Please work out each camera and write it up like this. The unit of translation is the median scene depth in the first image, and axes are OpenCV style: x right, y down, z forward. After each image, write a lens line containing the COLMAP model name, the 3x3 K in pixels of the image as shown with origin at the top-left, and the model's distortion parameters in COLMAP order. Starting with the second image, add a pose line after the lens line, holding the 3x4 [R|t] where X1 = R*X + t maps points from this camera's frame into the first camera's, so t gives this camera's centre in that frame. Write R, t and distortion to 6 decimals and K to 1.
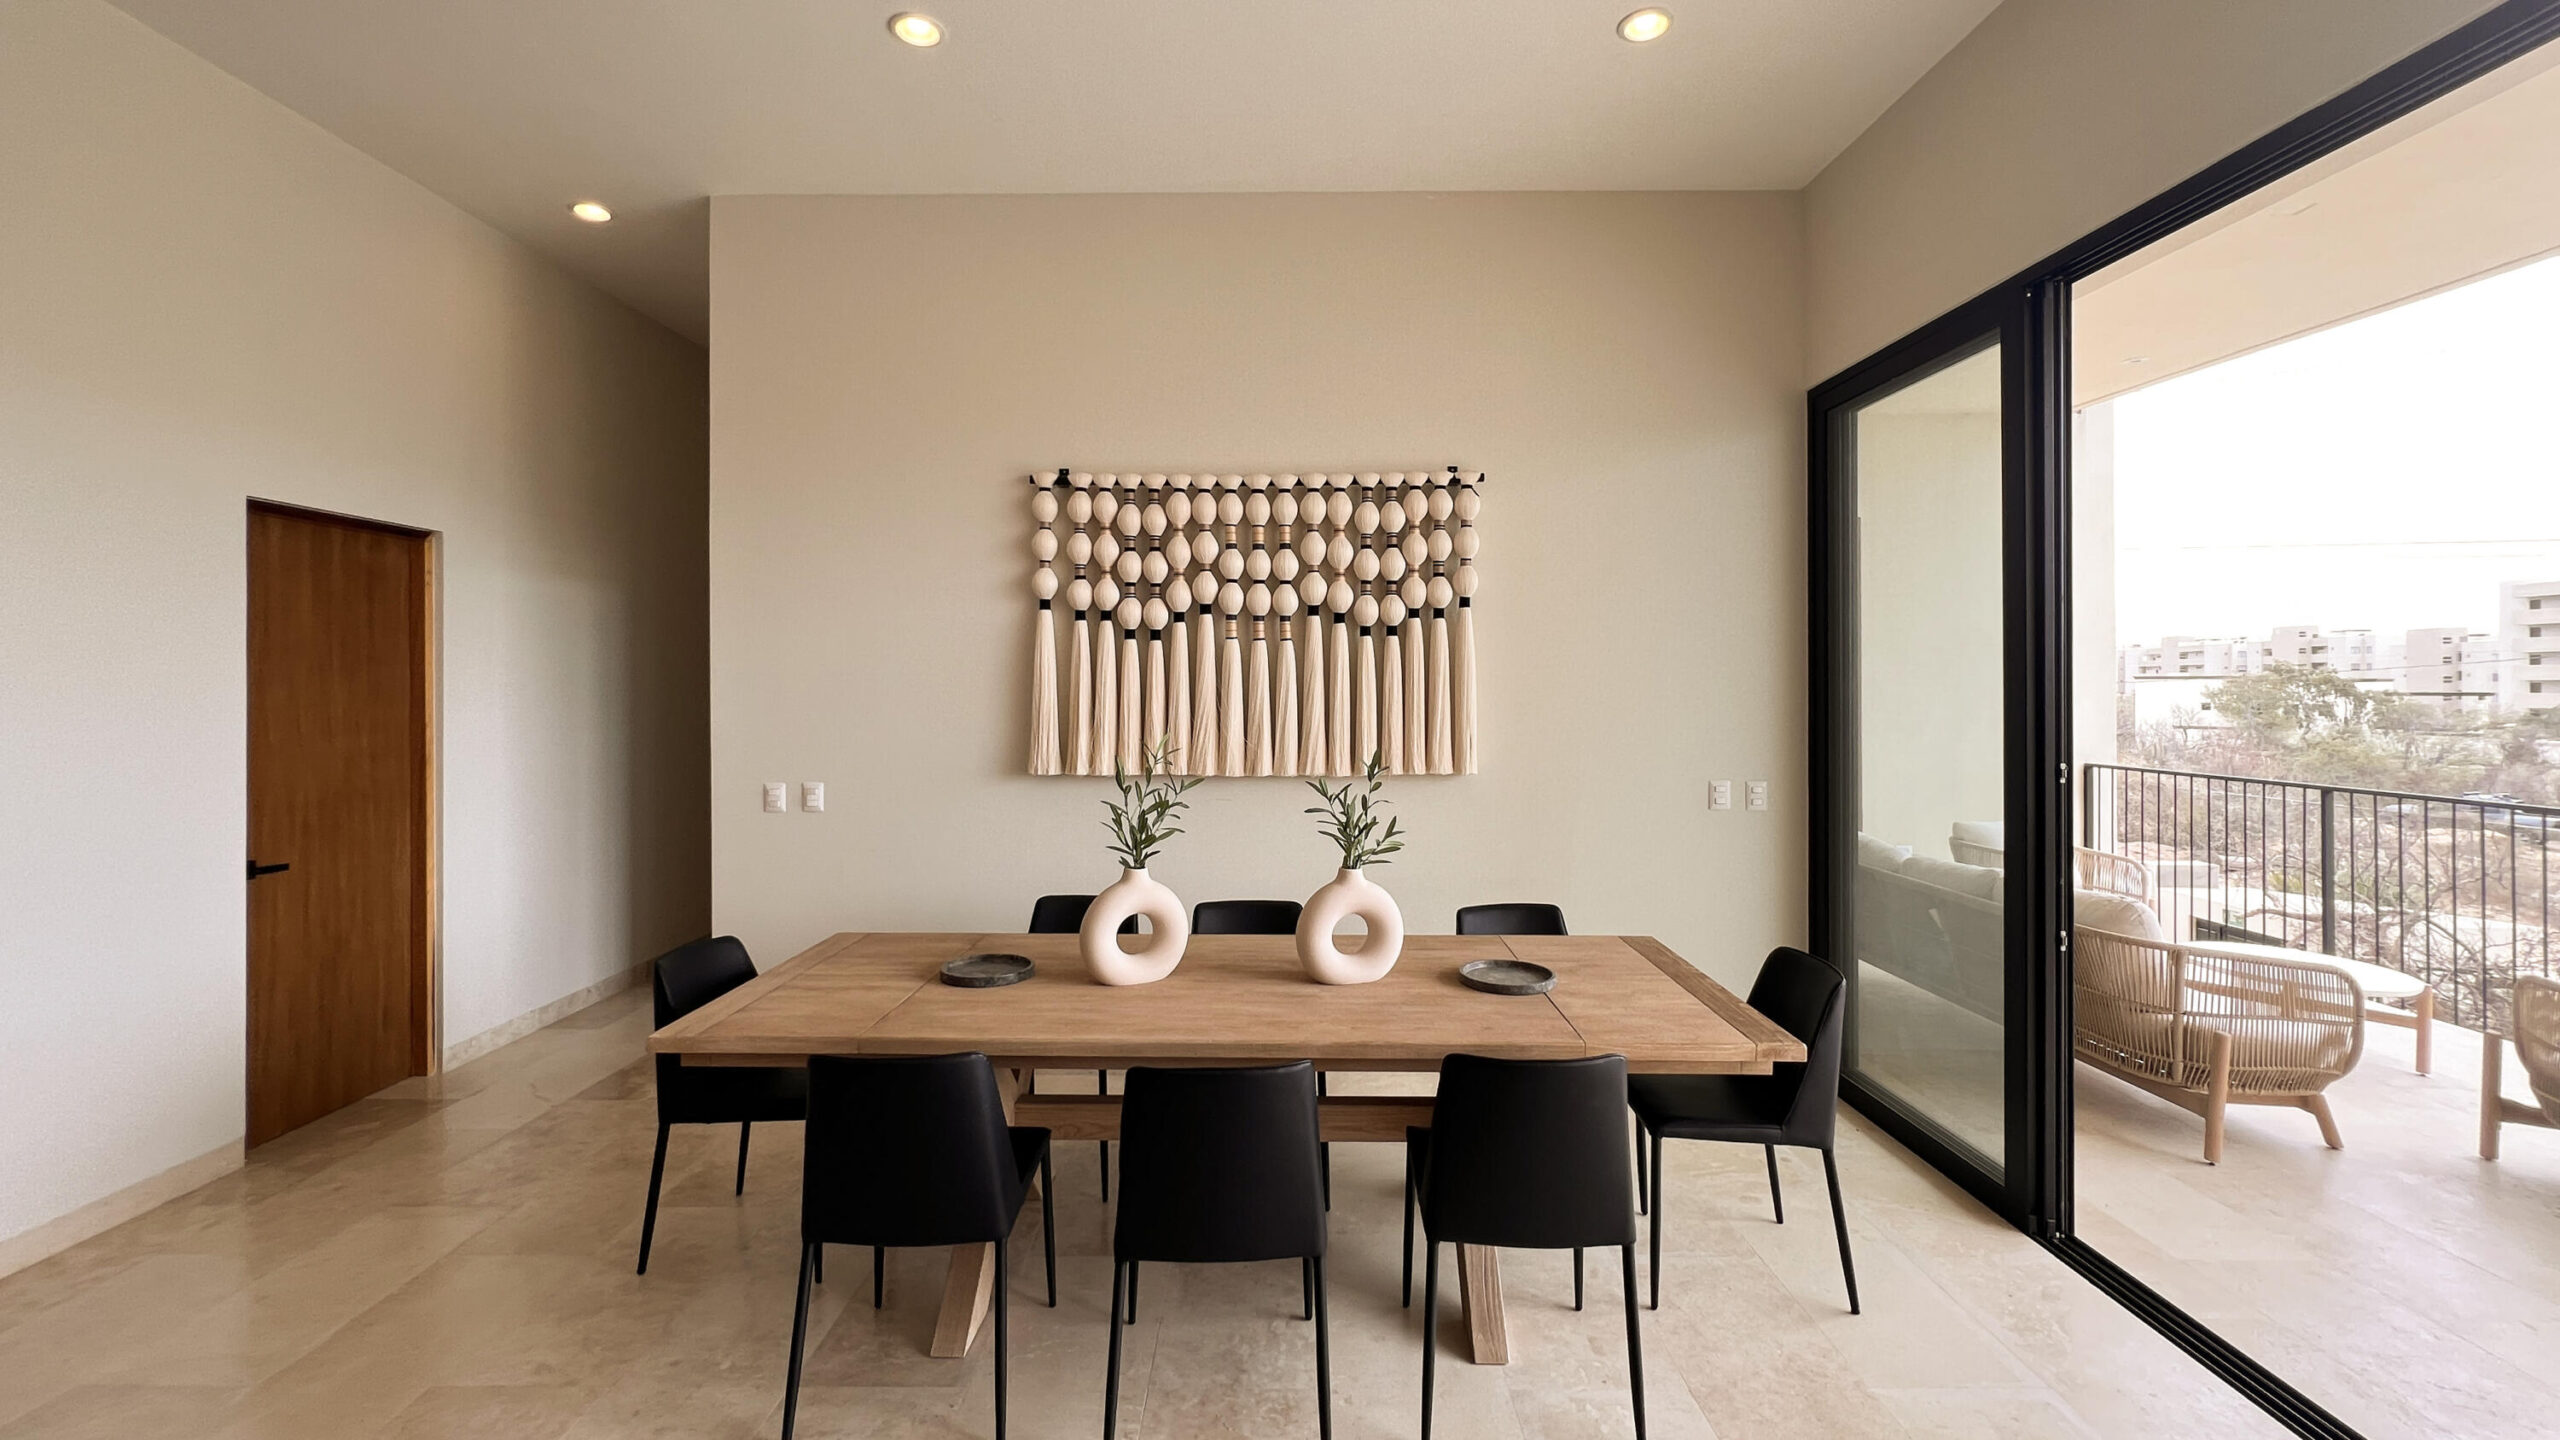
lens RADIAL K [[1062.4, 0, 1263.5], [0, 1062.4, 696.0], [0, 0, 1]] dist [0.004085, 0.000191]
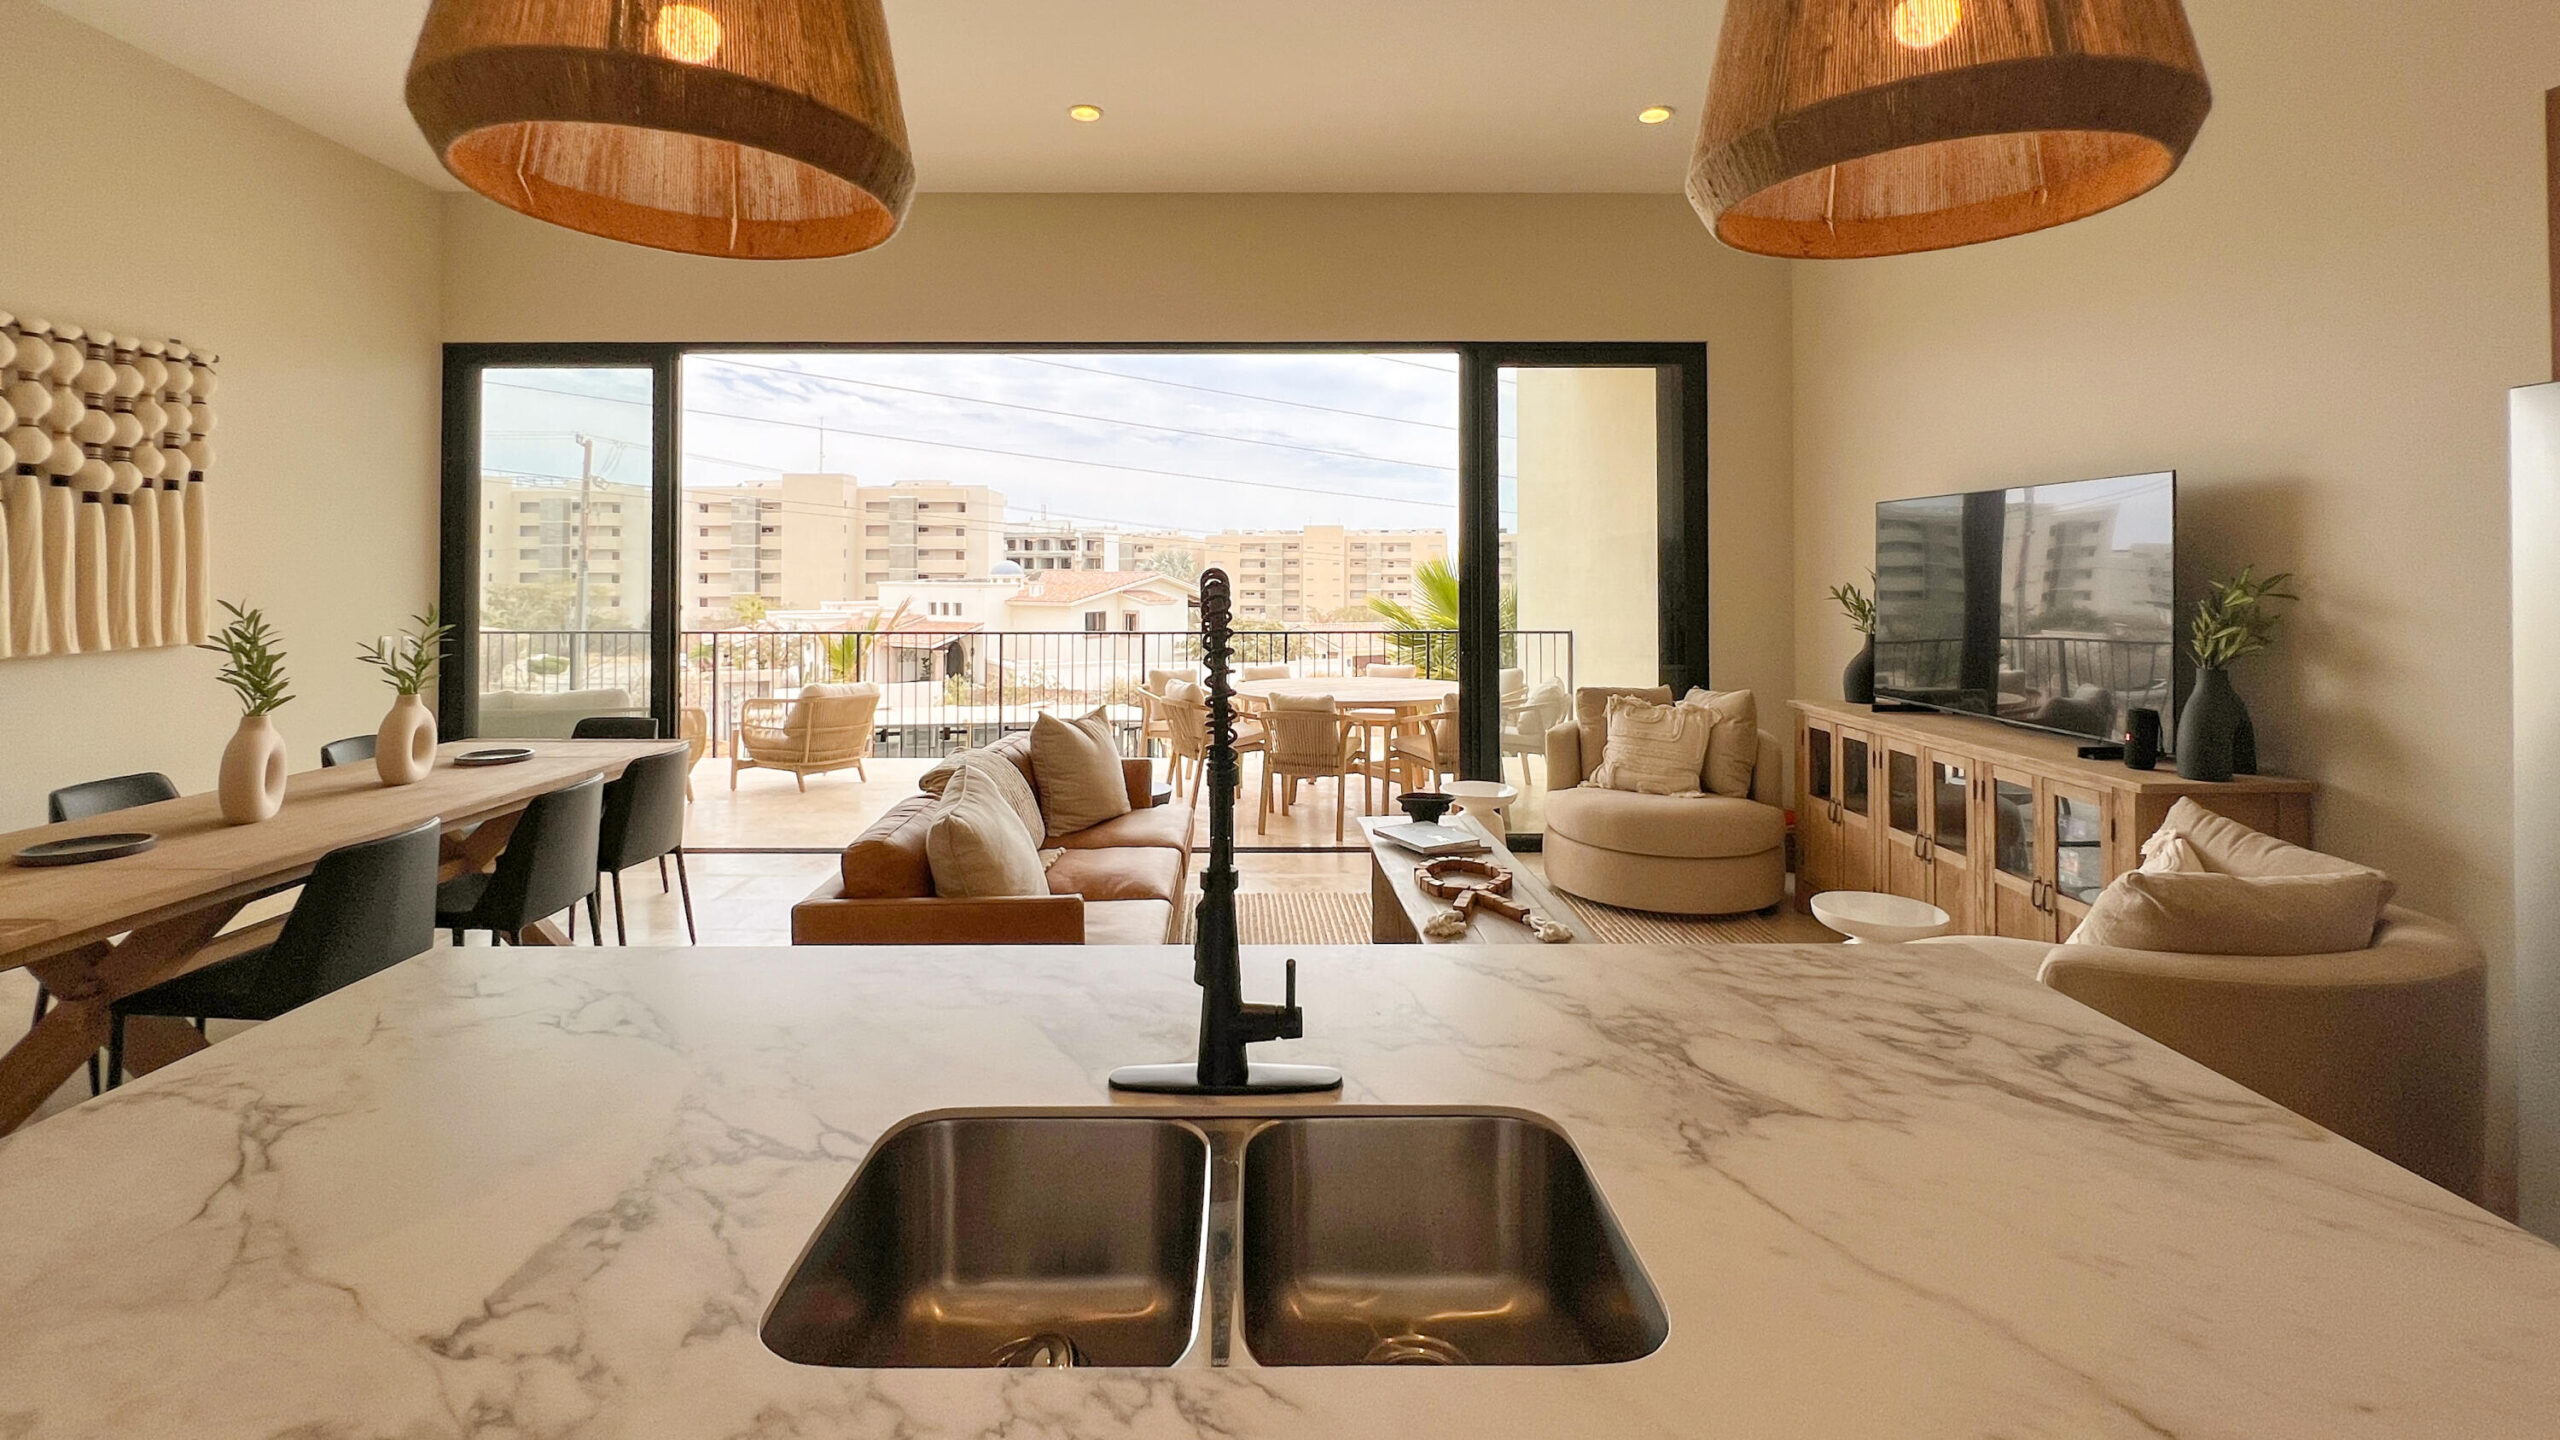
lens RADIAL K [[1062.4, 0, 1273.8], [0, 1062.4, 712.6], [0, 0, 1]] dist [0.004085, 0.000191]
pose [[-0.033012, -0.129492, 0.991031, -0.911325], [0.001645, 0.991563, 0.129617, 0.006316], [-0.999454, 0.005909, -0.032521, -0.009841]]
